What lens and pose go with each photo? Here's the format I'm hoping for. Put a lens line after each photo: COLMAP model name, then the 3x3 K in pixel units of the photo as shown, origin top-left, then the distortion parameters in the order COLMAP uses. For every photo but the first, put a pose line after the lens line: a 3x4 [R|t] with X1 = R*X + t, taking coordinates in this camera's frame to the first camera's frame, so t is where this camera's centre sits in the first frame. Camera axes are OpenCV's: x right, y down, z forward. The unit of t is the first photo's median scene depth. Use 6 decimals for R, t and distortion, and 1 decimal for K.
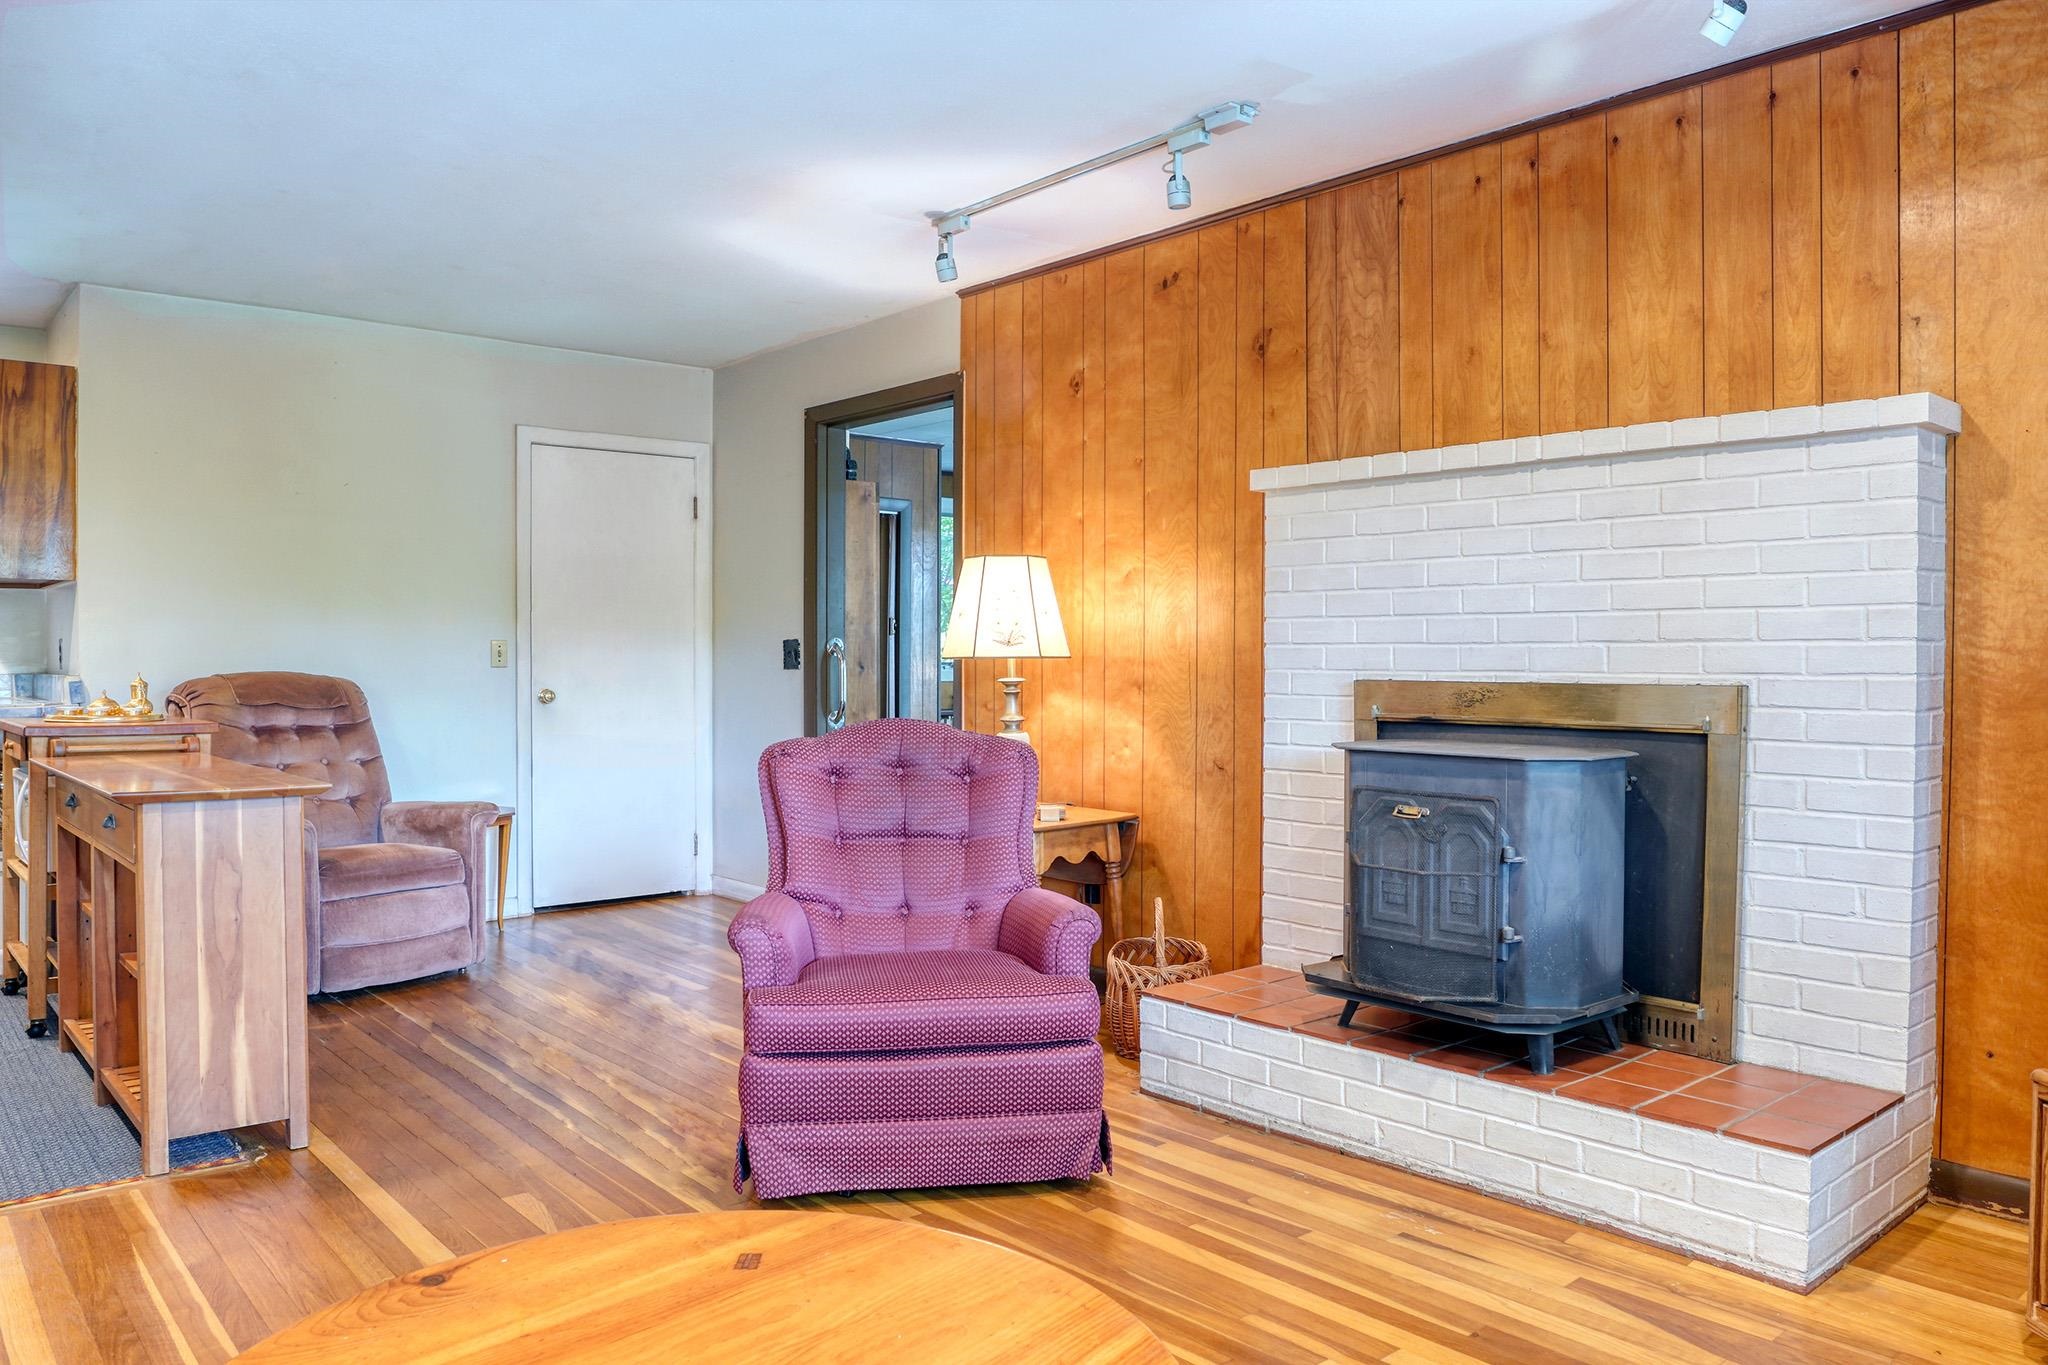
lens RADIAL K [[1460.1, 0, 1020.6], [0, 1460.1, 681.3], [0, 0, 1]] dist [-0.067892, 0.023650]
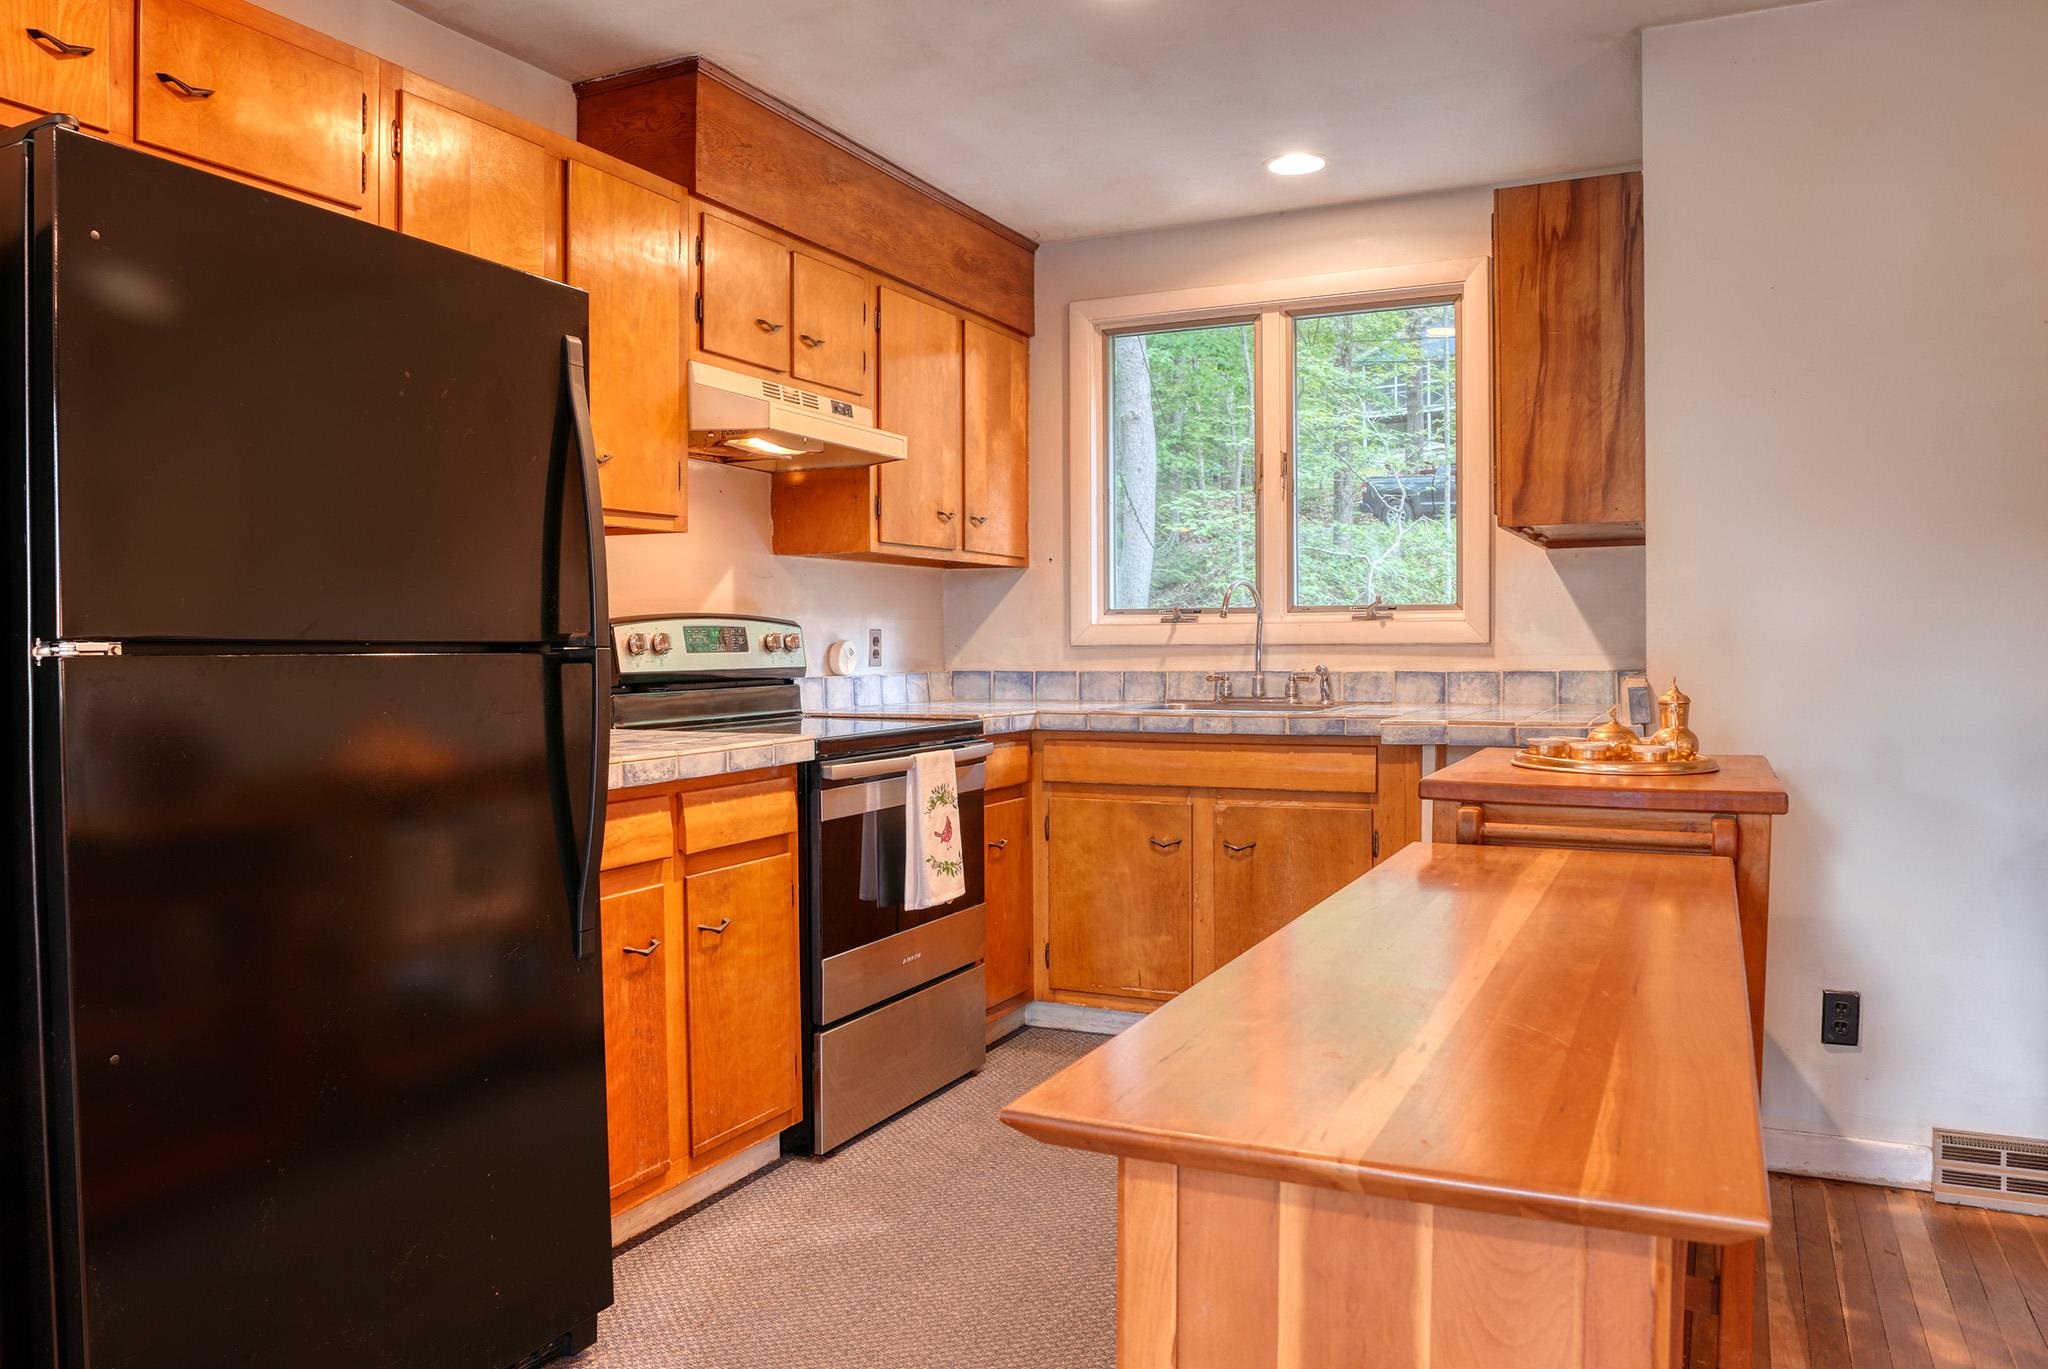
lens RADIAL K [[1452.9, 0, 1026.8], [0, 1452.9, 680.8], [0, 0, 1]] dist [-0.007676, -0.001307]
pose [[0.410237, 0.020016, -0.911759, -0.203070], [-0.005427, 0.999795, 0.019507, -0.011725], [0.911963, -0.003054, 0.410262, 0.507200]]
